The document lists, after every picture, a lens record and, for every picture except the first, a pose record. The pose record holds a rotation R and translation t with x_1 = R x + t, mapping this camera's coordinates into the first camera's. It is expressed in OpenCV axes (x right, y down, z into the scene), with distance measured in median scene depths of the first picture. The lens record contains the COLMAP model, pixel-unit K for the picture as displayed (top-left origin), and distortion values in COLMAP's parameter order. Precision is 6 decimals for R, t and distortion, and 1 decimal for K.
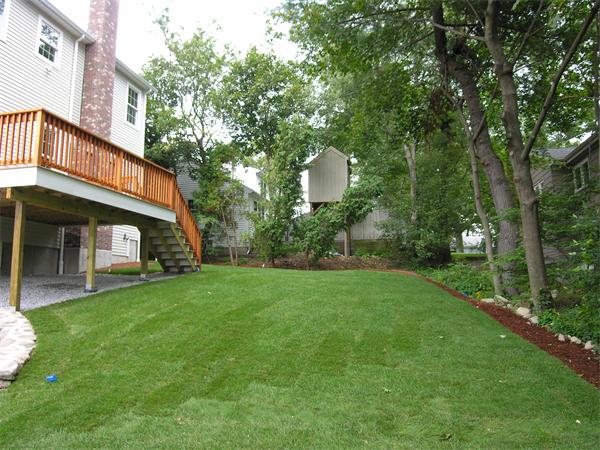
lens RADIAL K [[426.8, 0, 298.2], [0, 426.8, 221.3], [0, 0, 1]] dist [-0.058627, -0.001820]
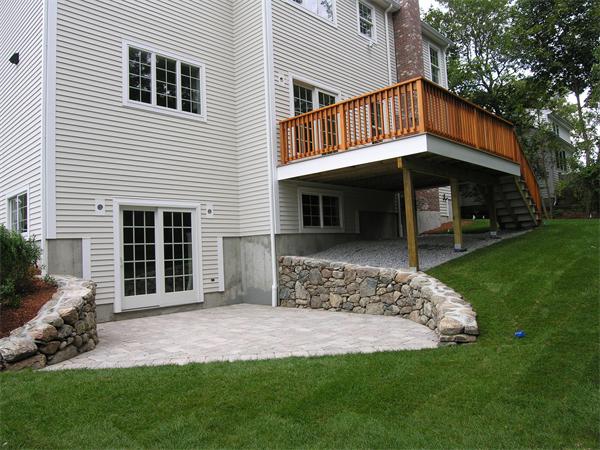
lens RADIAL K [[426.8, 0, 298.2], [0, 426.8, 221.3], [0, 0, 1]] dist [-0.058627, -0.001820]
pose [[0.857135, -0.065711, -0.510883, -0.240476], [0.112852, 0.991689, 0.061786, -0.010385], [0.502577, -0.110613, 0.857427, -0.059758]]
